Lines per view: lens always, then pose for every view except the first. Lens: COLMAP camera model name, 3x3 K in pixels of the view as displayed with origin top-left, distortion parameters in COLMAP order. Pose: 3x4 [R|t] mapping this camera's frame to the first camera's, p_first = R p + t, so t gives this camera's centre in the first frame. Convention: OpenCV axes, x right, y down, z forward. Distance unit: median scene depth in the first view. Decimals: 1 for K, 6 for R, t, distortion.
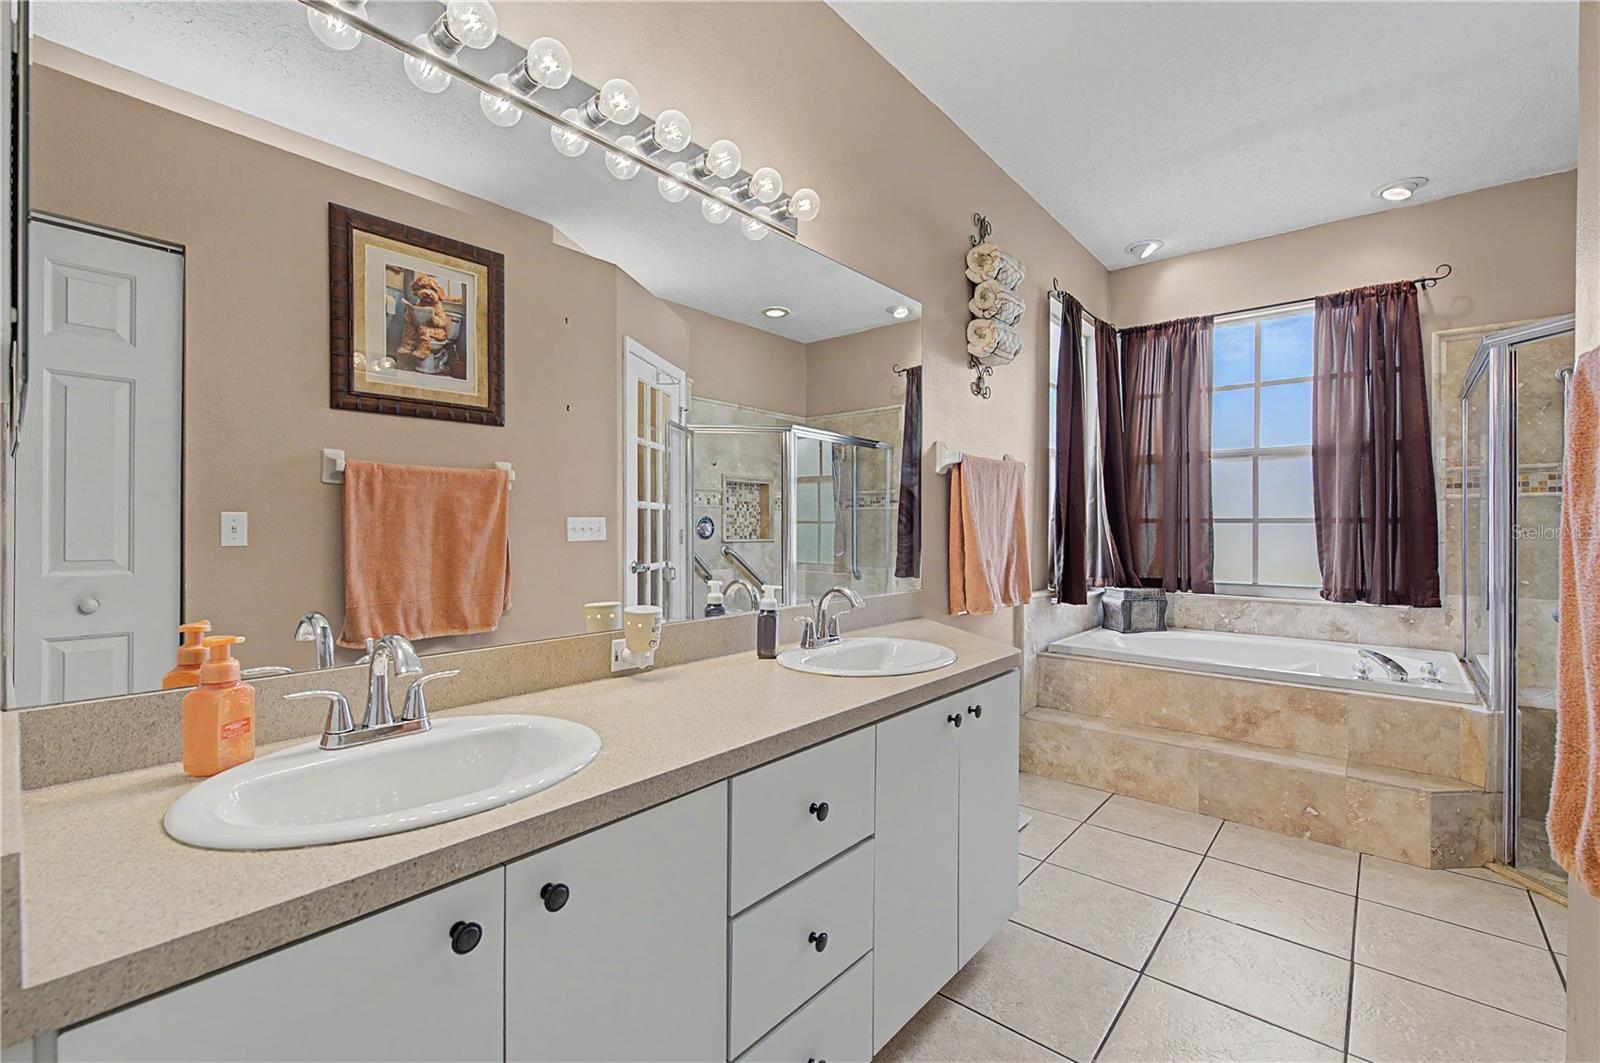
lens RADIAL K [[681.9, 0, 800.0], [0, 681.9, 529.3], [0, 0, 1]] dist [-0.002655, -0.000898]
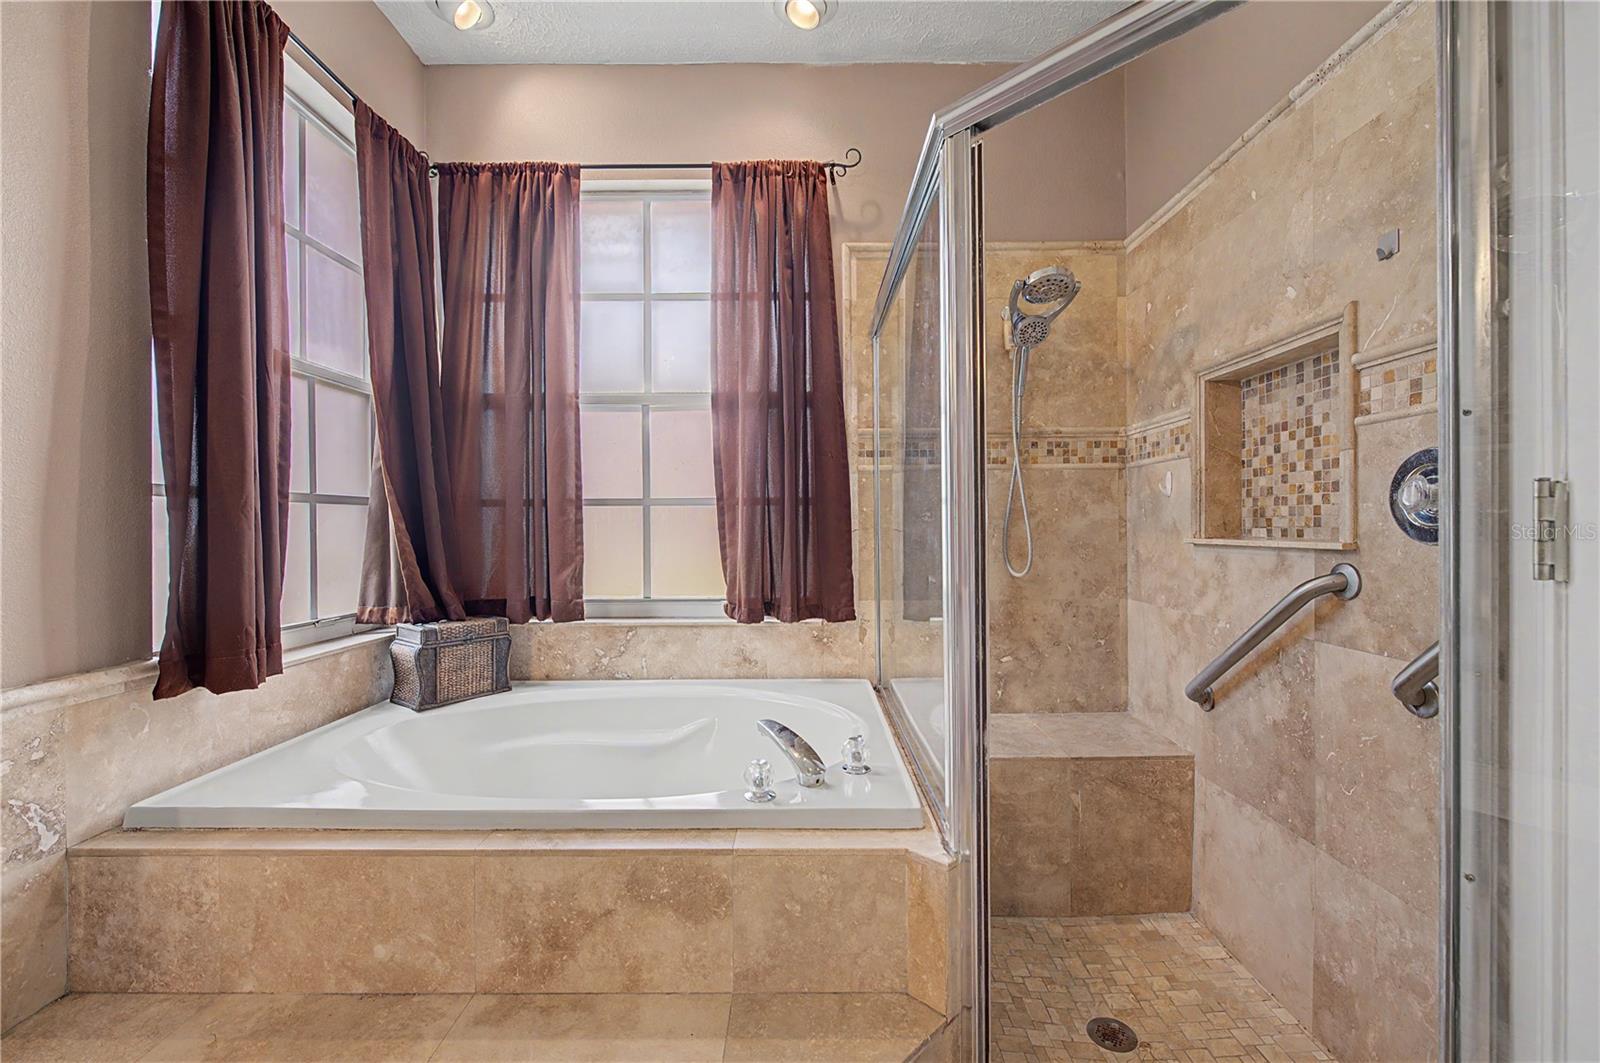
lens RADIAL K [[669.8, 0, 798.4], [0, 669.8, 525.9], [0, 0, 1]] dist [-0.000335, -0.001516]
pose [[0.762990, -0.008354, 0.646356, 0.418116], [0.010540, 0.999944, 0.000481, 0.013126], [-0.646324, 0.006445, 0.763036, 0.473725]]
